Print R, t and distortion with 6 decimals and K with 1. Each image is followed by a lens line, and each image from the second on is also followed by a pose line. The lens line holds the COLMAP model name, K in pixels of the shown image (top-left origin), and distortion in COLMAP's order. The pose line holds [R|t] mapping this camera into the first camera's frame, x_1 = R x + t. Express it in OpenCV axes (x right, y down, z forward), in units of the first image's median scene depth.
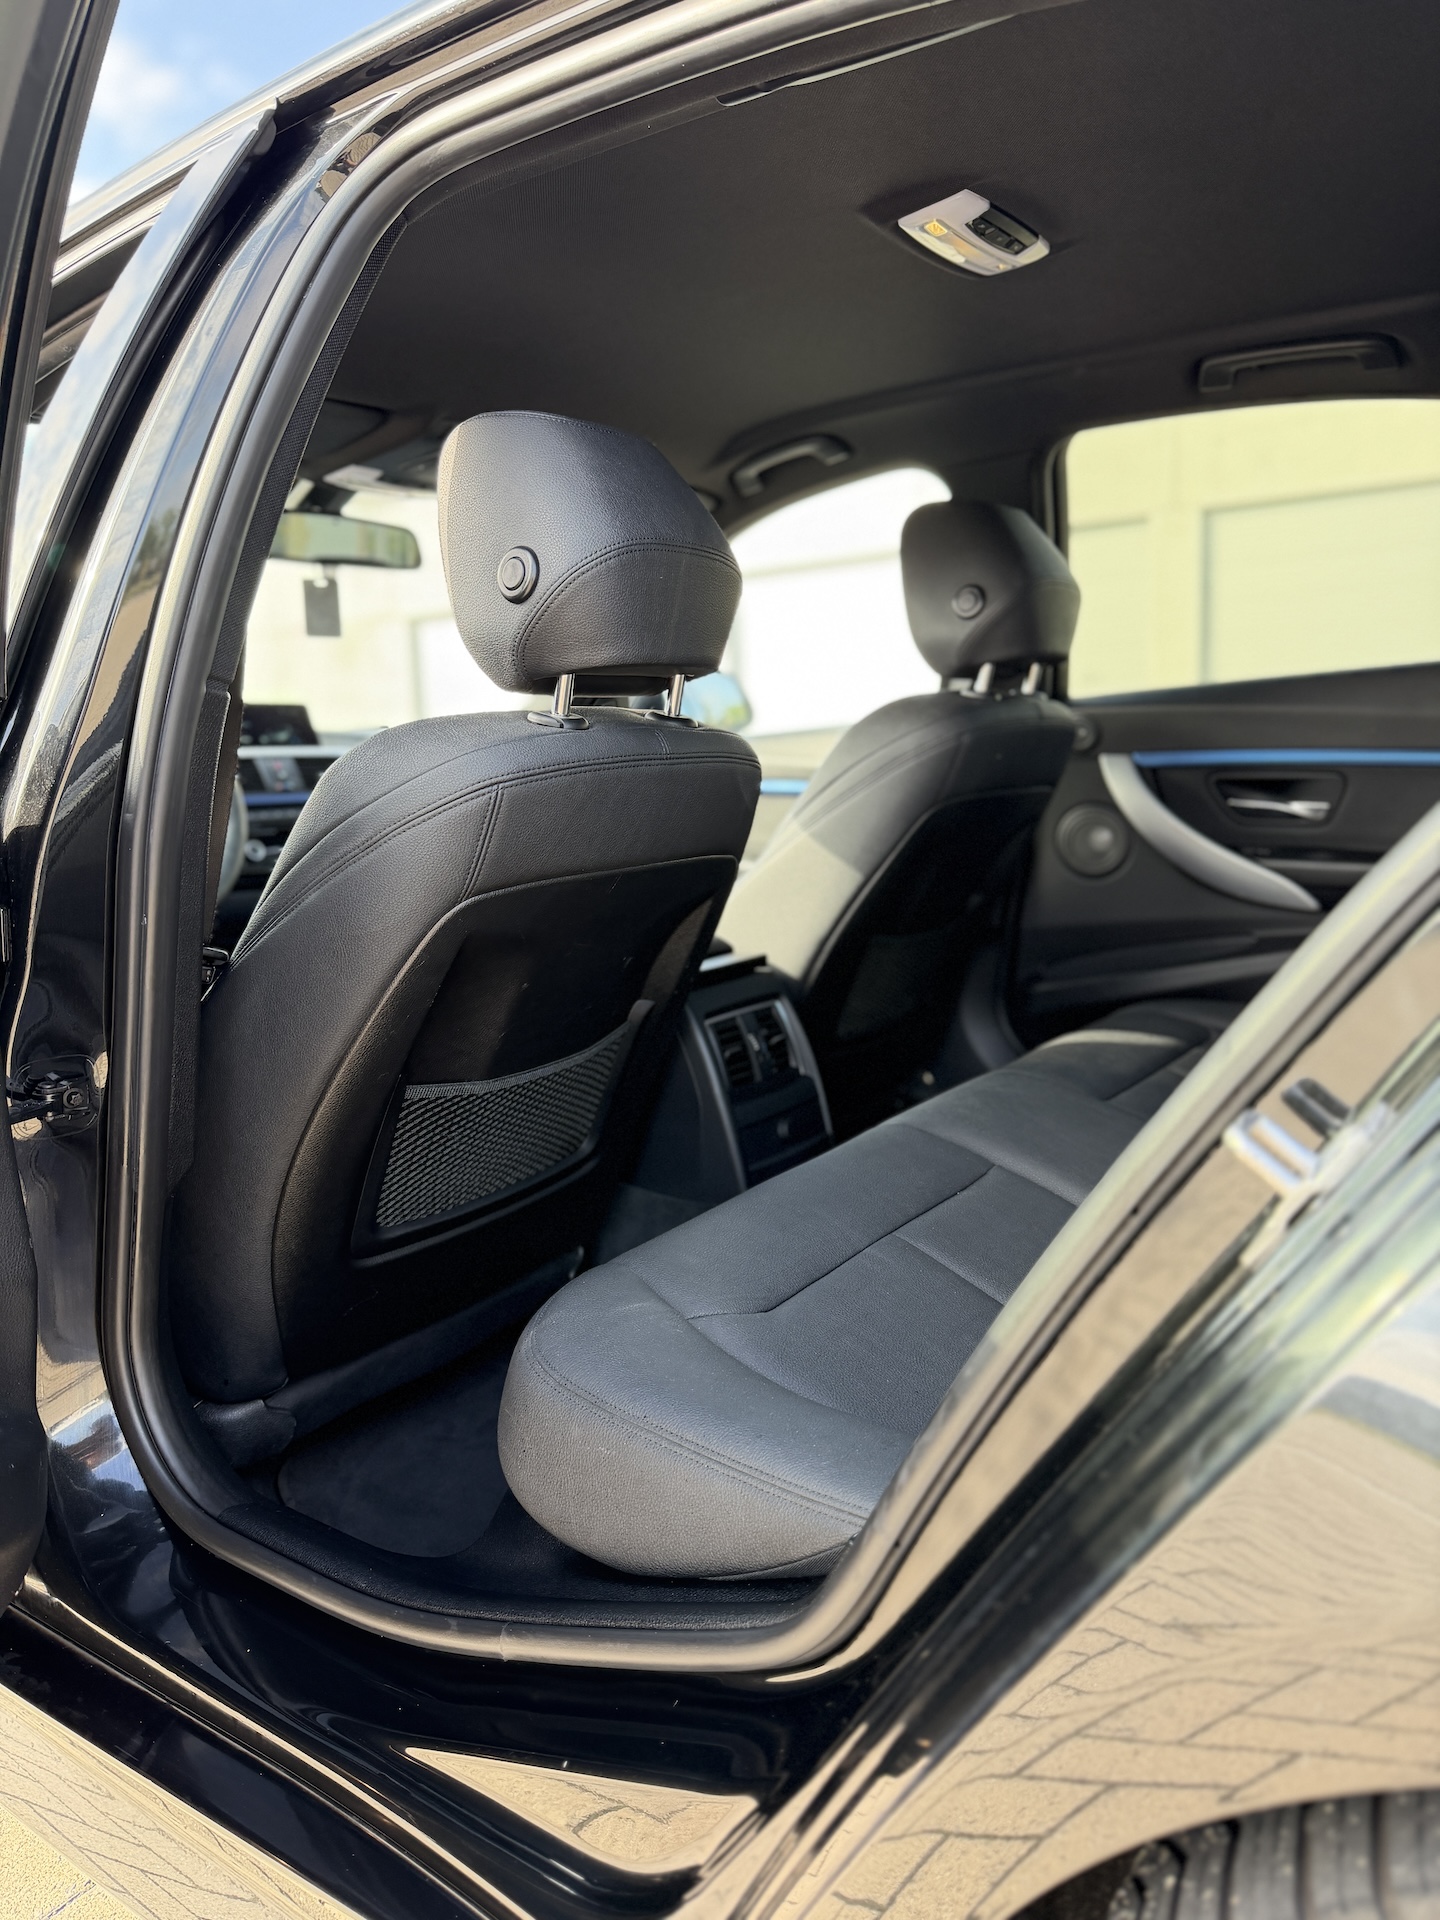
lens RADIAL K [[1365.4, 0, 726.3], [0, 1365.4, 969.5], [0, 0, 1]] dist [0.033045, -0.050847]
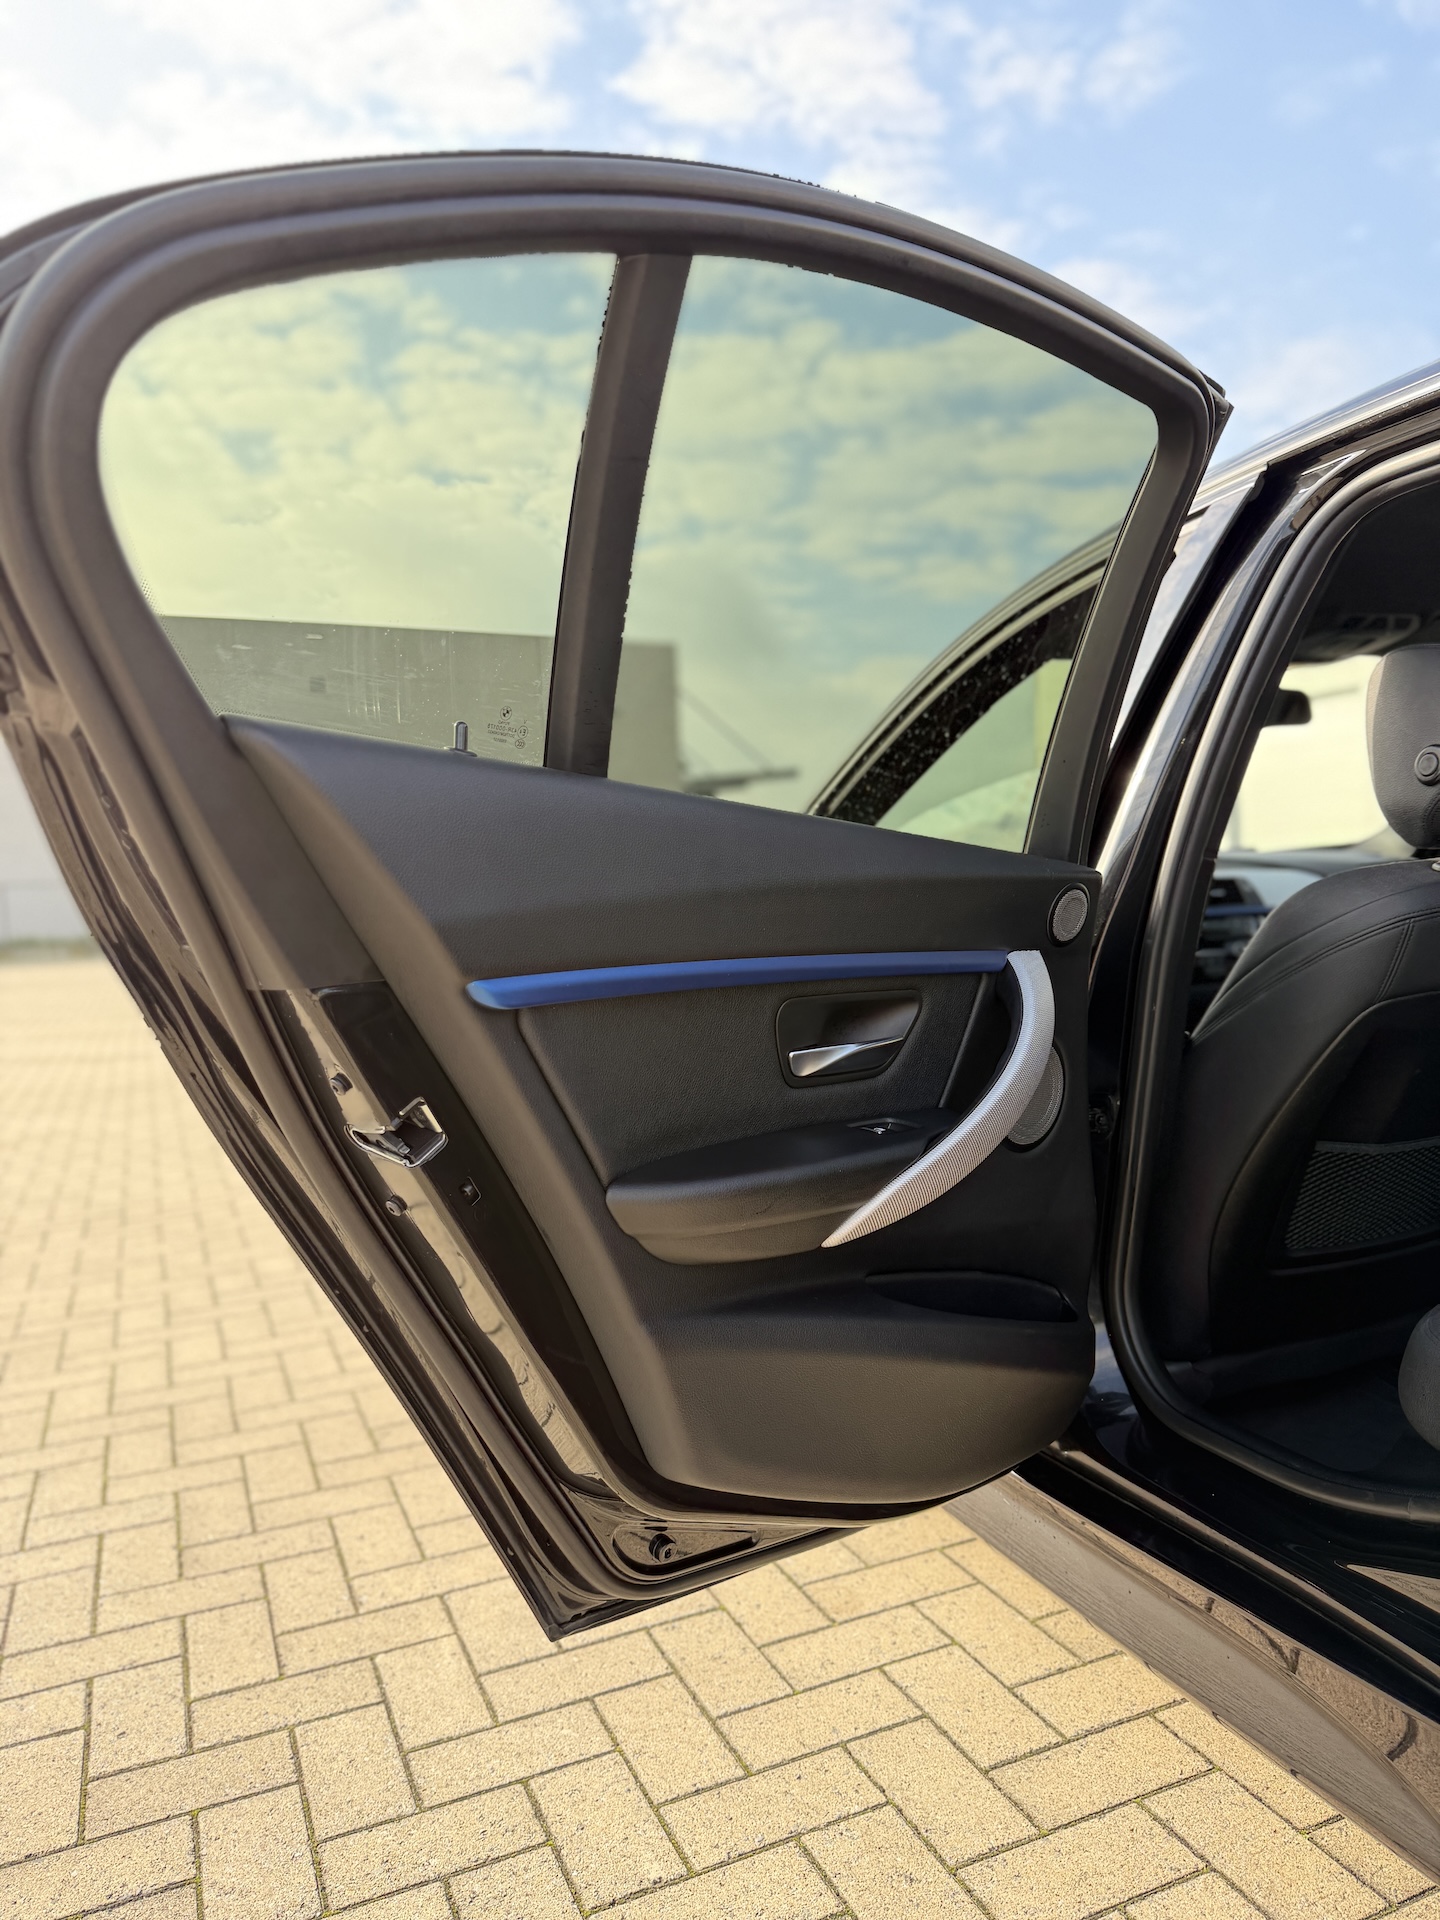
lens RADIAL K [[1365.4, 0, 726.3], [0, 1365.4, 969.5], [0, 0, 1]] dist [0.033045, -0.050847]
pose [[0.841766, 0.026467, -0.539194, -0.002592], [-0.063989, 0.996648, -0.050975, 0.027172], [0.536037, 0.077411, 0.840638, -0.496729]]
